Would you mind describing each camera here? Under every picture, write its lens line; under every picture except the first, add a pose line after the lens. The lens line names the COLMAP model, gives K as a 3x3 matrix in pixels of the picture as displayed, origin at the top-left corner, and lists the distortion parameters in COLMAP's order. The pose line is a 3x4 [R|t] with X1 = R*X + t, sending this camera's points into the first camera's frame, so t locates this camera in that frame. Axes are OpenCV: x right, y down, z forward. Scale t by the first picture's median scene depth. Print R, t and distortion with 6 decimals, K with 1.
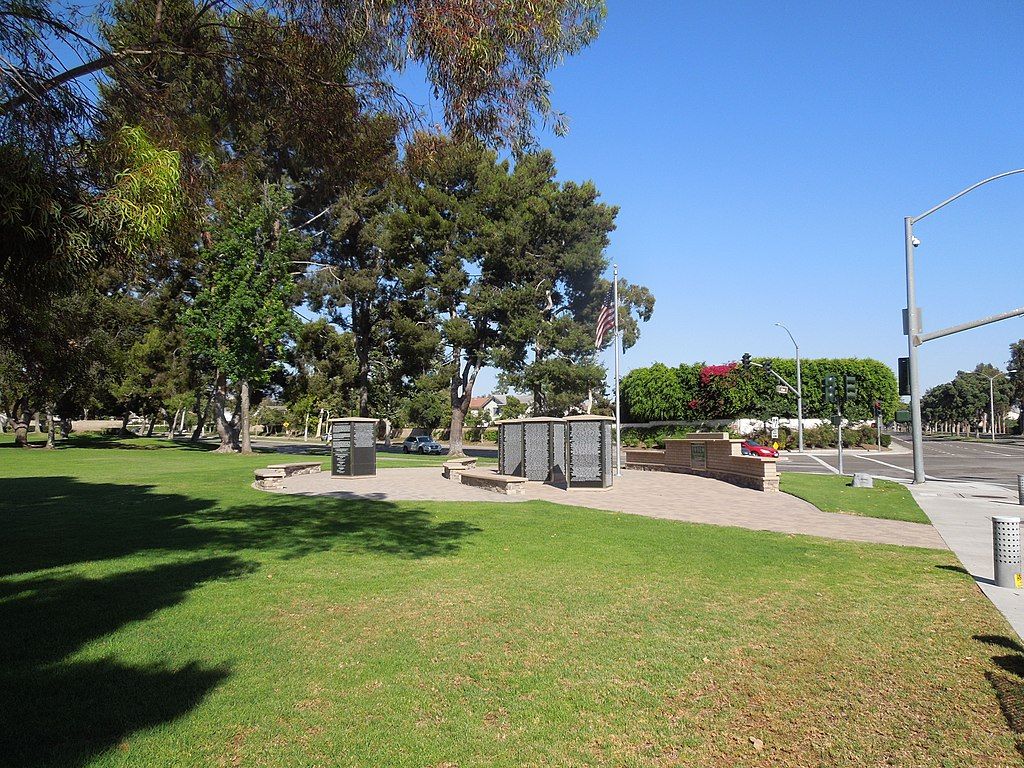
lens RADIAL K [[801.2, 0, 512.0], [0, 801.2, 384.0], [0, 0, 1]] dist [0.006801, 0.001314]
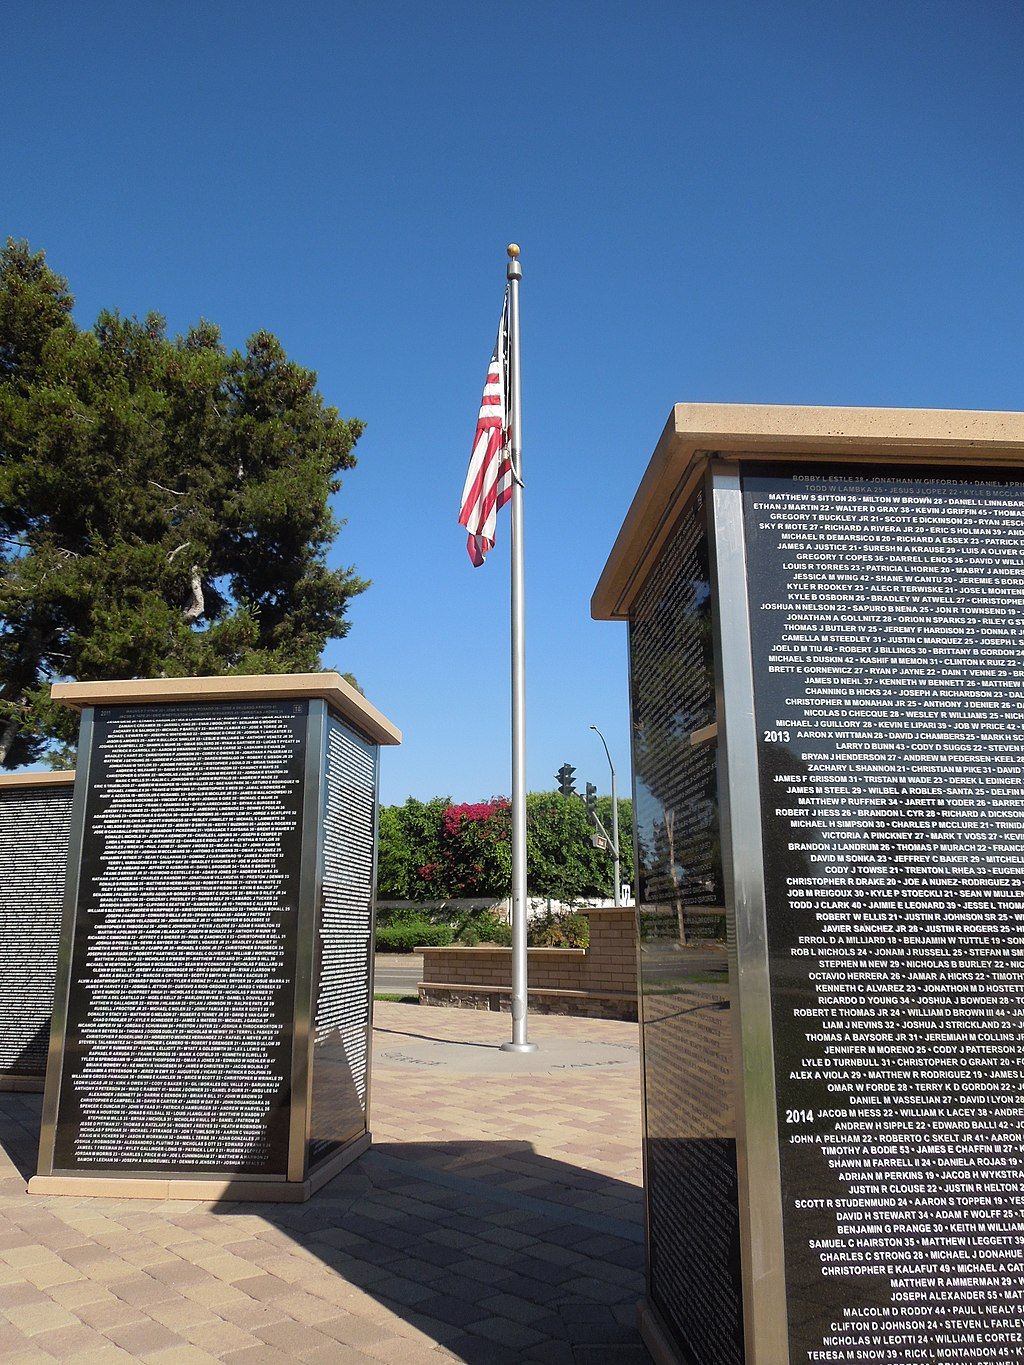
lens RADIAL K [[1068.0, 0, 512.0], [0, 1068.0, 682.5], [0, 0, 1]] dist [0.006801, 0.001314]
pose [[0.933481, 0.085458, 0.348296, 0.008150], [-0.025880, 0.984714, -0.172247, 0.036757], [-0.357692, 0.151775, 0.921423, 0.410479]]
